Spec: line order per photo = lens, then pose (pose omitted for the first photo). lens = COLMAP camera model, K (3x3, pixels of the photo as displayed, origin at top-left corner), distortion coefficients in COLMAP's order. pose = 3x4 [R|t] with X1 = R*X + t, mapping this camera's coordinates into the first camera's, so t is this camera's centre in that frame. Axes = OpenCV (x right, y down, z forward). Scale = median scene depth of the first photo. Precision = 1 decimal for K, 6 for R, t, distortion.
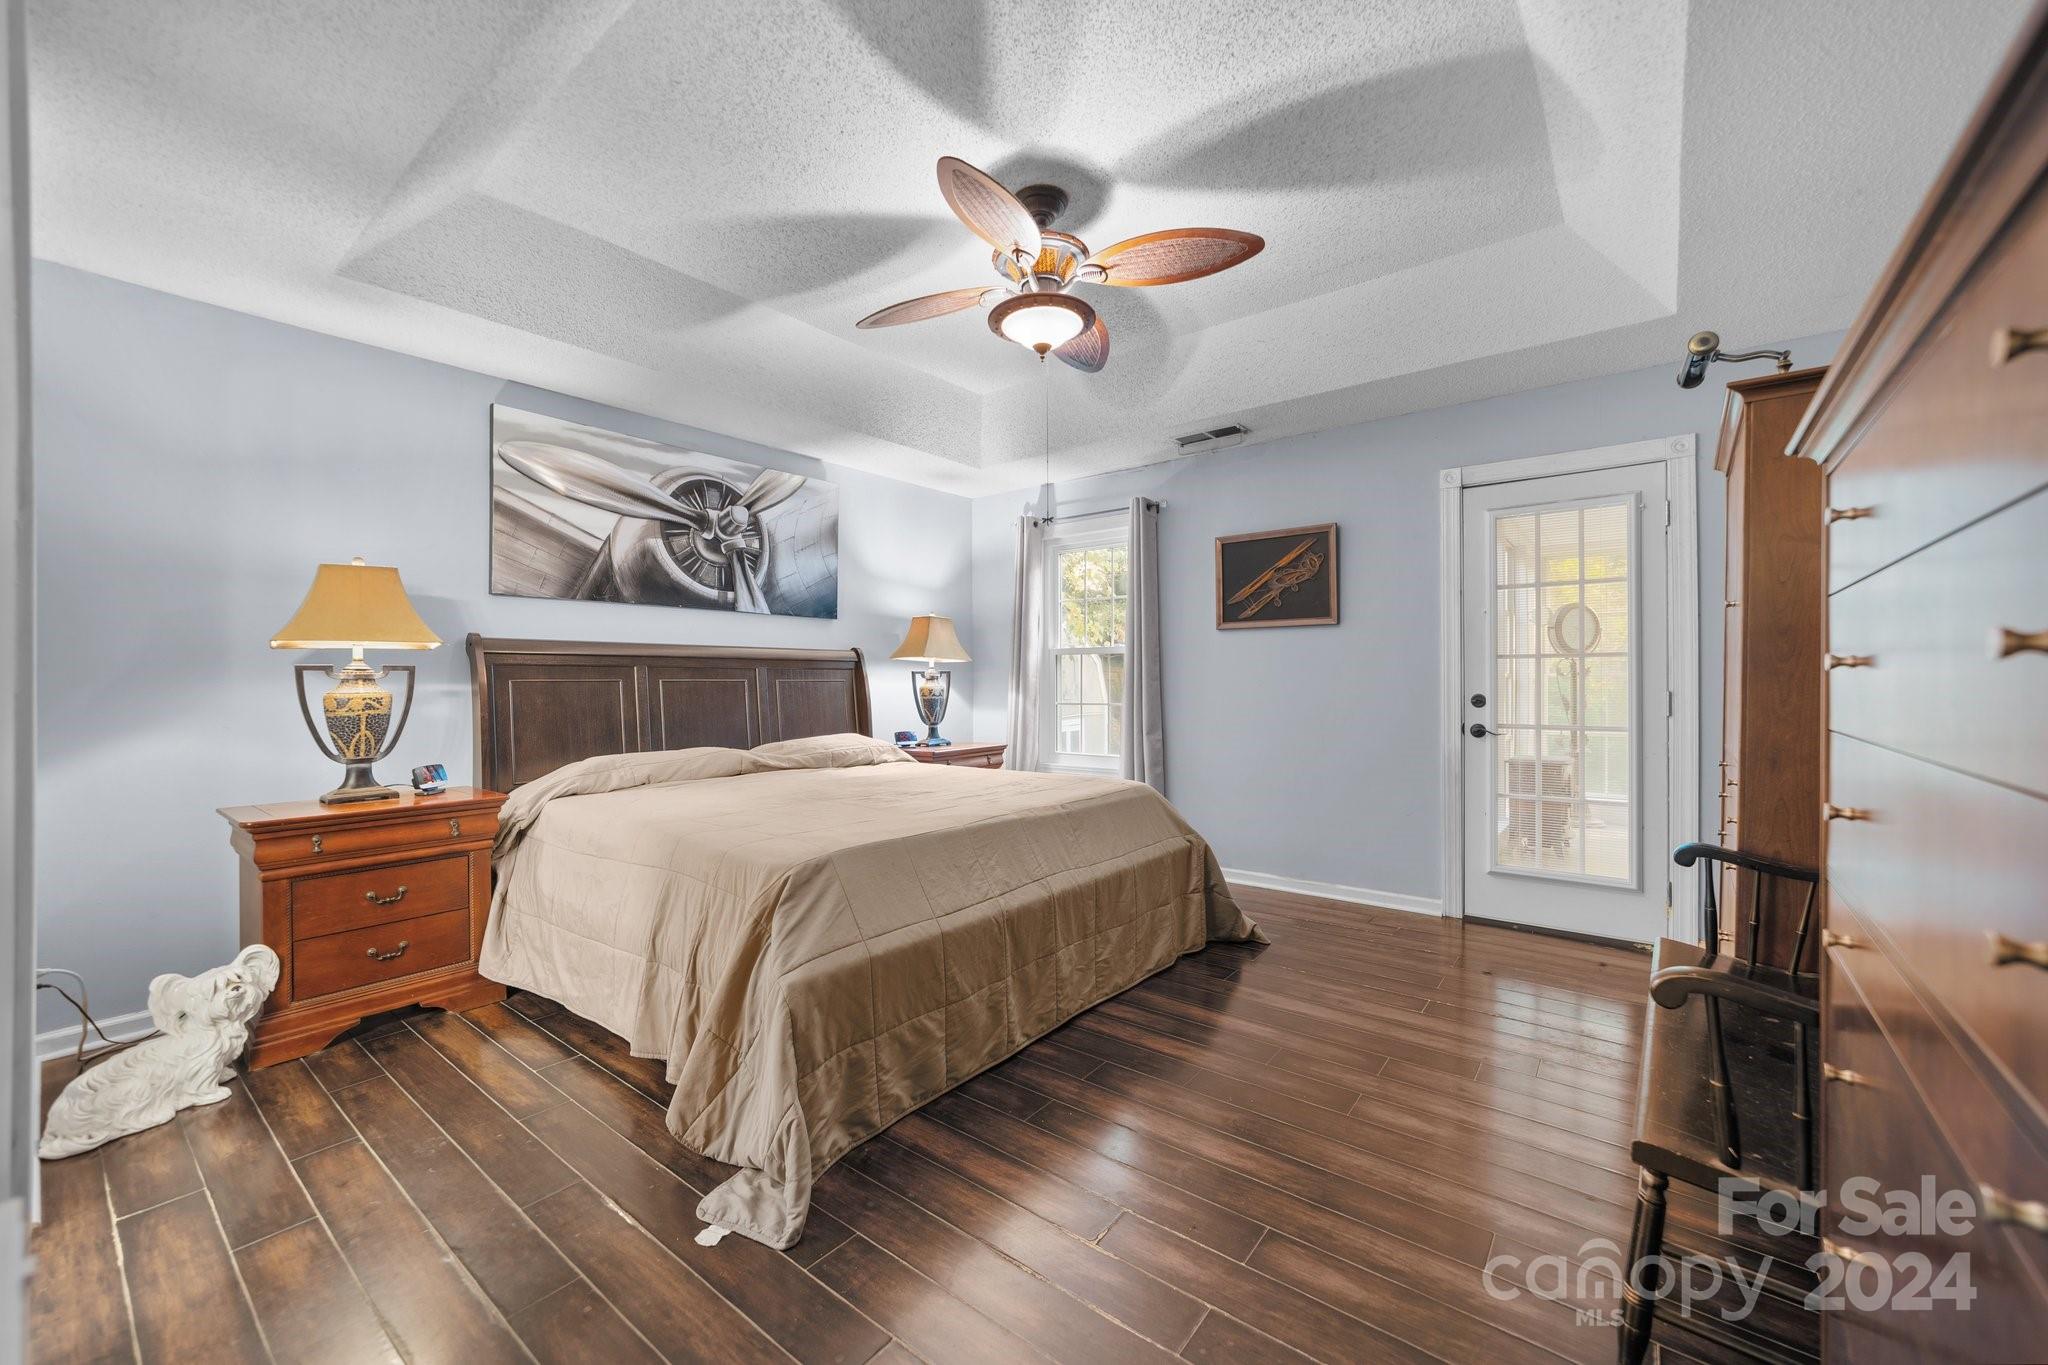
lens RADIAL K [[797.0, 0, 1024.0], [0, 797.0, 682.5], [0, 0, 1]] dist [-0.007583, 0.009562]
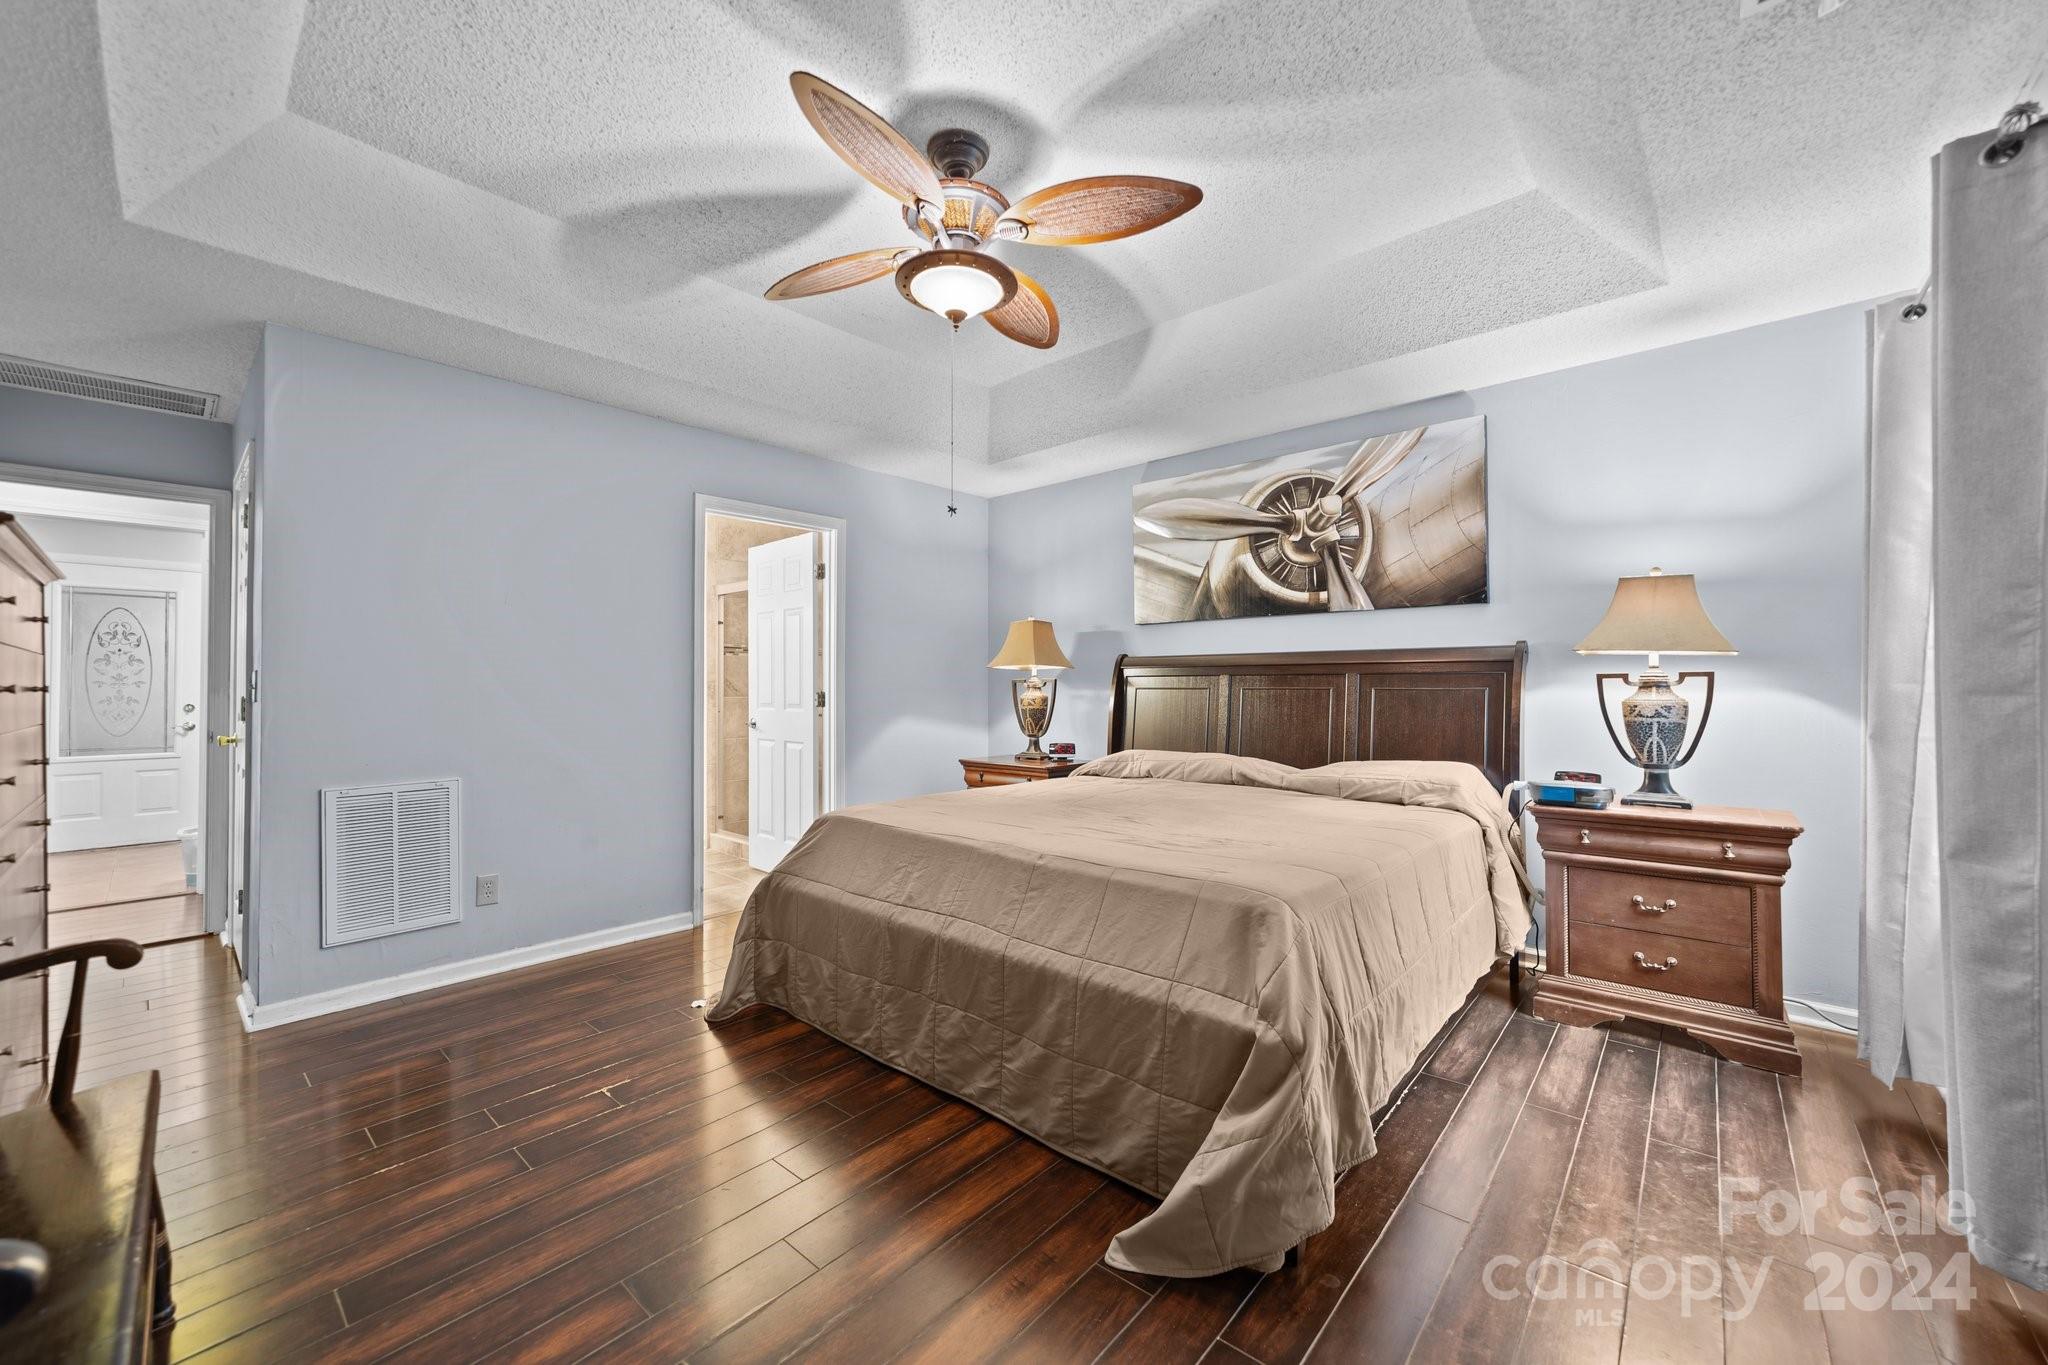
lens RADIAL K [[787.3, 0, 1021.0], [0, 787.3, 687.0], [0, 0, 1]] dist [-0.020668, 0.009133]
pose [[-0.054852, 0.001377, -0.998494, 0.552393], [-0.003540, 0.999992, 0.001573, -0.004701], [0.998488, 0.003621, -0.054847, 0.704276]]
